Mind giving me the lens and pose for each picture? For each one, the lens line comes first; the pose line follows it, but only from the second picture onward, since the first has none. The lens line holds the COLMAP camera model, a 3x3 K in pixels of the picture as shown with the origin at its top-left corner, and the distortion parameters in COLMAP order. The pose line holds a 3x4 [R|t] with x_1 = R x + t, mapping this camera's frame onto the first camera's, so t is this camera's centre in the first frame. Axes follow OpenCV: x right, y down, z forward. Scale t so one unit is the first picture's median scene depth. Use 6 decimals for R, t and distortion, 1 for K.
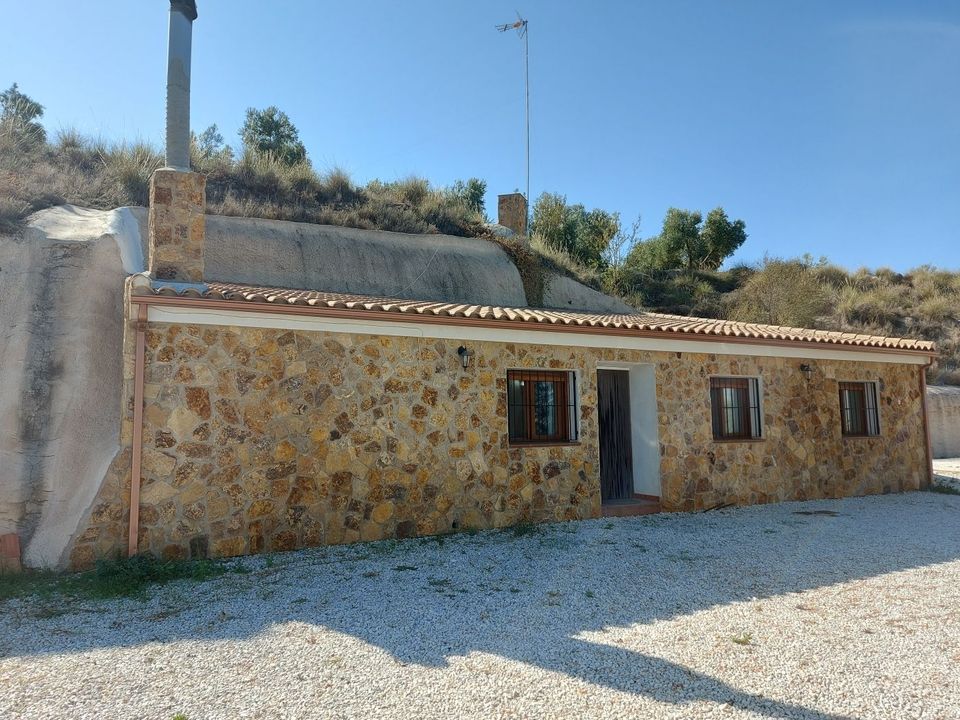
lens RADIAL K [[694.2, 0, 480.0], [0, 694.2, 360.0], [0, 0, 1]] dist [0.123141, -0.149505]
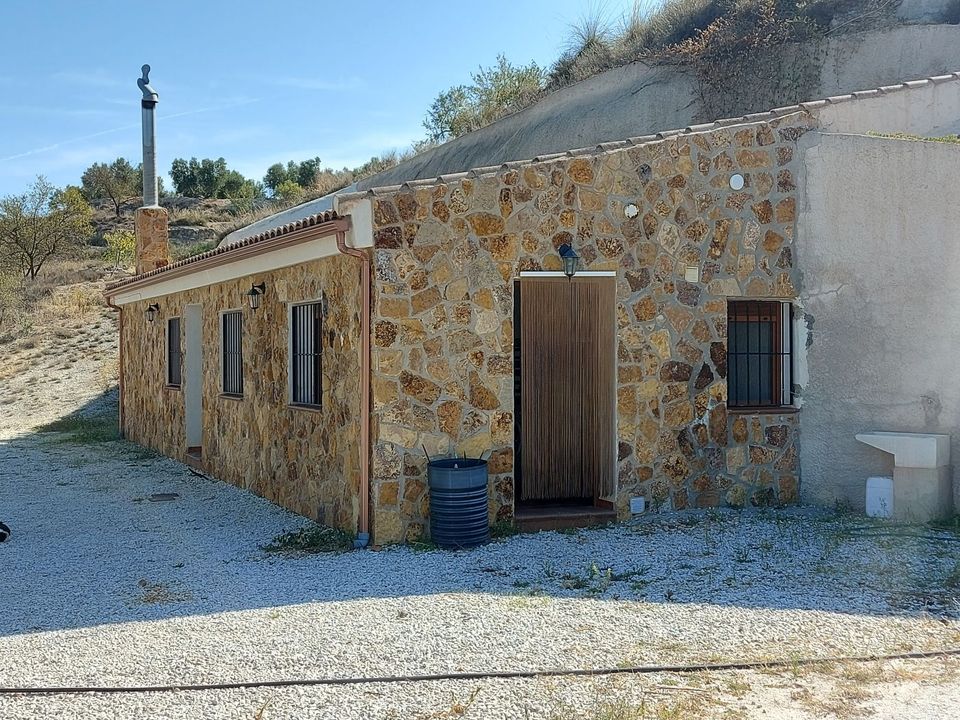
lens RADIAL K [[1261.3, 0, 480.0], [0, 1261.3, 360.0], [0, 0, 1]] dist [0.106880, -0.009603]
pose [[-0.101604, 0.024837, -0.994515, 1.908426], [0.103541, 0.994523, 0.014259, 0.095292], [0.989422, -0.101525, -0.103619, 1.604763]]
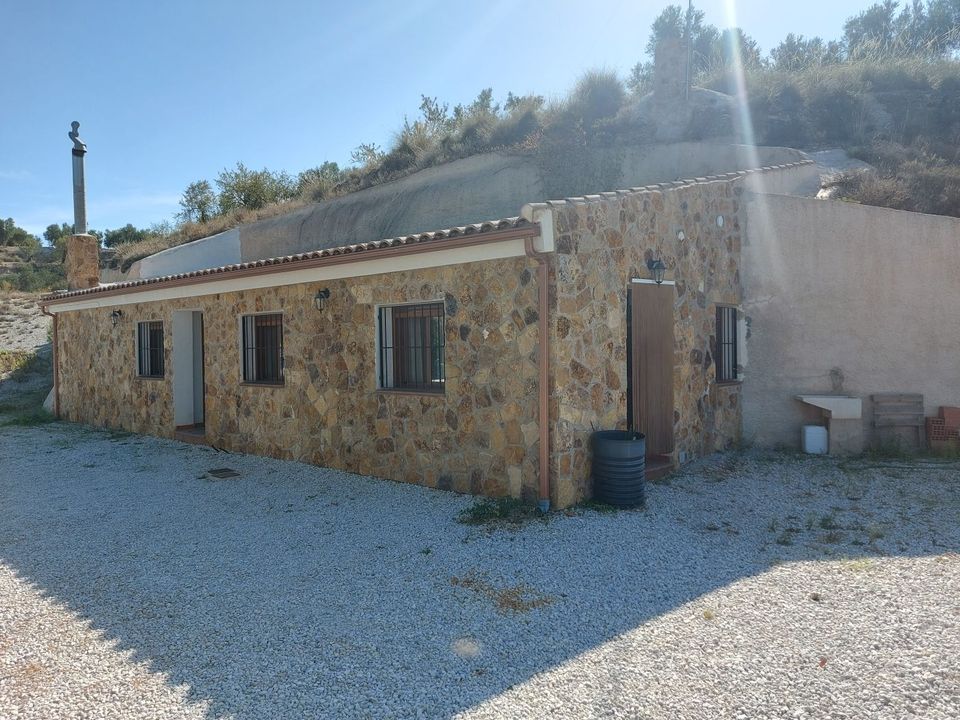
lens RADIAL K [[694.2, 0, 480.0], [0, 694.2, 360.0], [0, 0, 1]] dist [0.123141, -0.149505]
pose [[0.303886, 0.031712, -0.952181, 1.493464], [0.101929, 0.992627, 0.065590, 0.059940], [0.947240, -0.116987, 0.298413, 1.145094]]
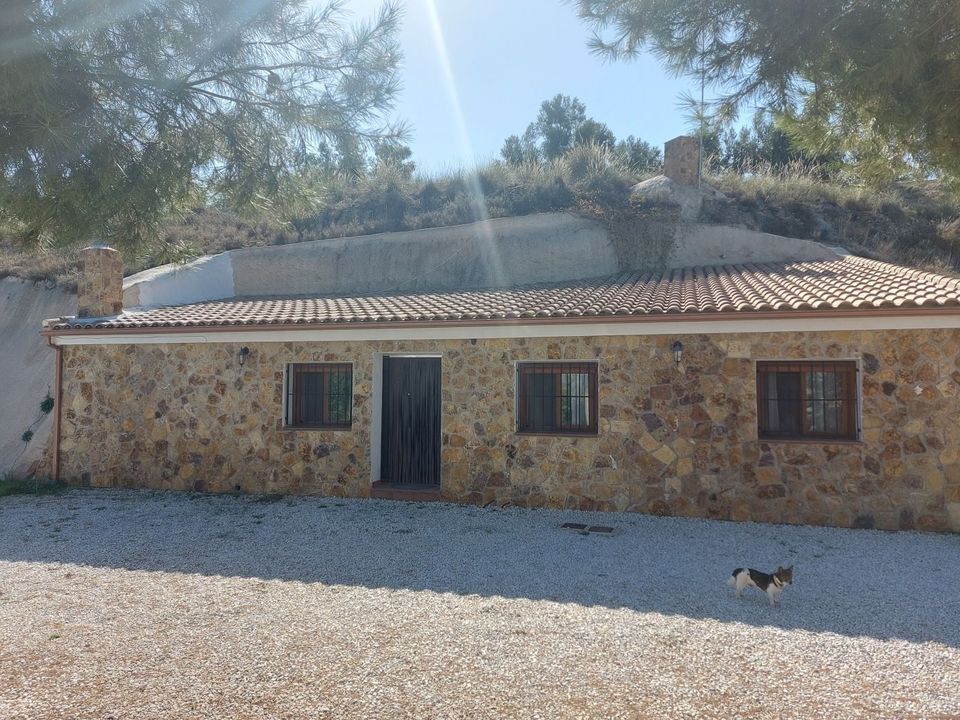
lens RADIAL K [[694.2, 0, 480.0], [0, 694.2, 360.0], [0, 0, 1]] dist [0.123141, -0.149505]
pose [[0.693030, -0.009698, -0.720844, 1.061791], [0.057462, 0.997471, 0.041826, -0.022748], [0.718615, -0.070407, 0.691835, 0.388737]]
